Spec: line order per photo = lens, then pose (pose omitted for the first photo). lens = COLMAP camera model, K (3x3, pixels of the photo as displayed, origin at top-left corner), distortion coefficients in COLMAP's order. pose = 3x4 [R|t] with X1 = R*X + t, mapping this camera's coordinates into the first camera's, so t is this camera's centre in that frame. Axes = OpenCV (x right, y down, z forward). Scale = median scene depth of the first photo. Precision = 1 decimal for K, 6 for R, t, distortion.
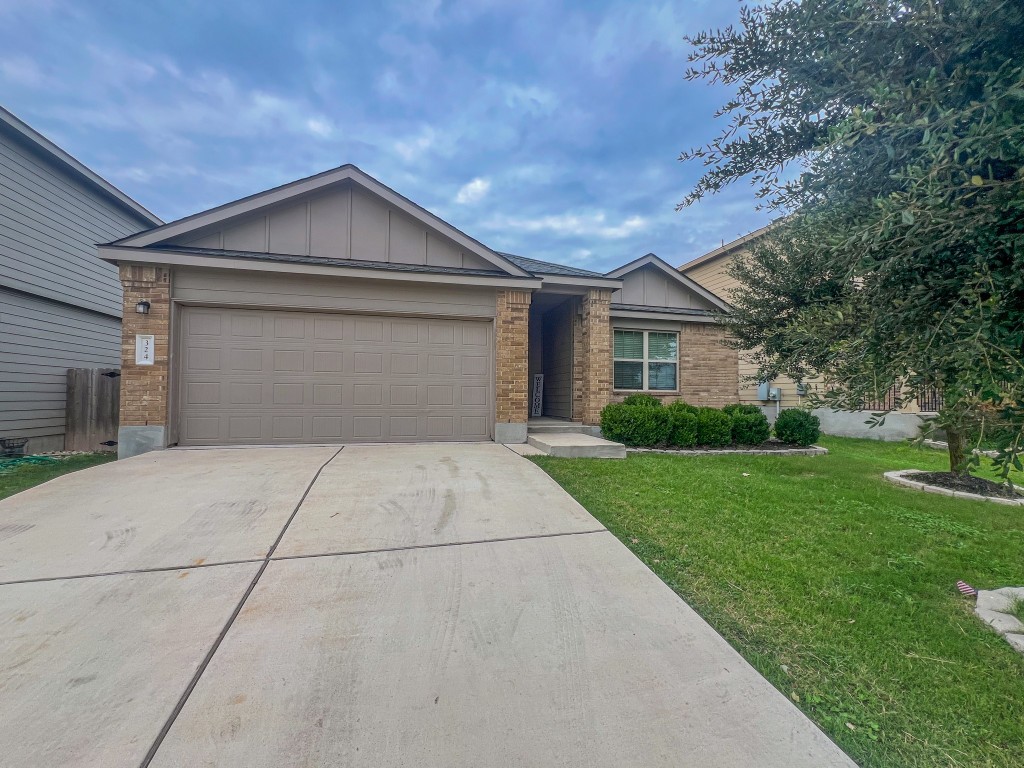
lens RADIAL K [[423.7, 0, 510.5], [0, 423.7, 387.7], [0, 0, 1]] dist [-0.000833, -0.000214]
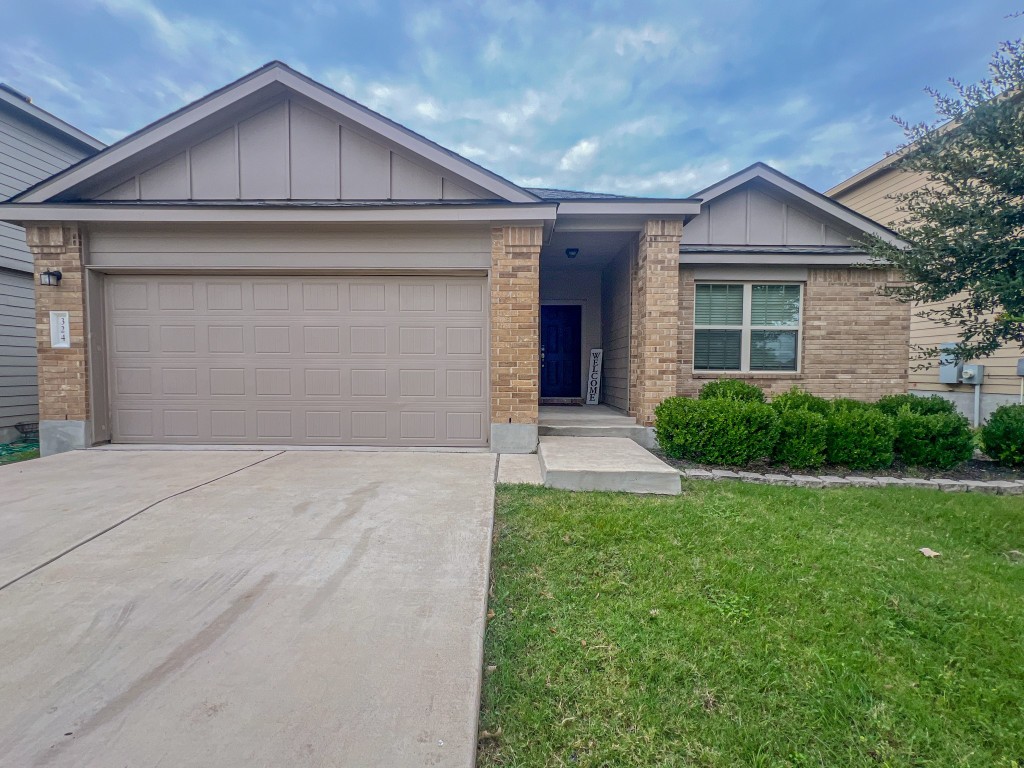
lens RADIAL K [[423.7, 0, 510.5], [0, 423.7, 387.7], [0, 0, 1]] dist [-0.000833, -0.000214]
pose [[0.968822, 0.008650, -0.247608, 0.151636], [0.007020, 0.998031, 0.062332, -0.015870], [0.247660, -0.062127, 0.966853, 0.306441]]
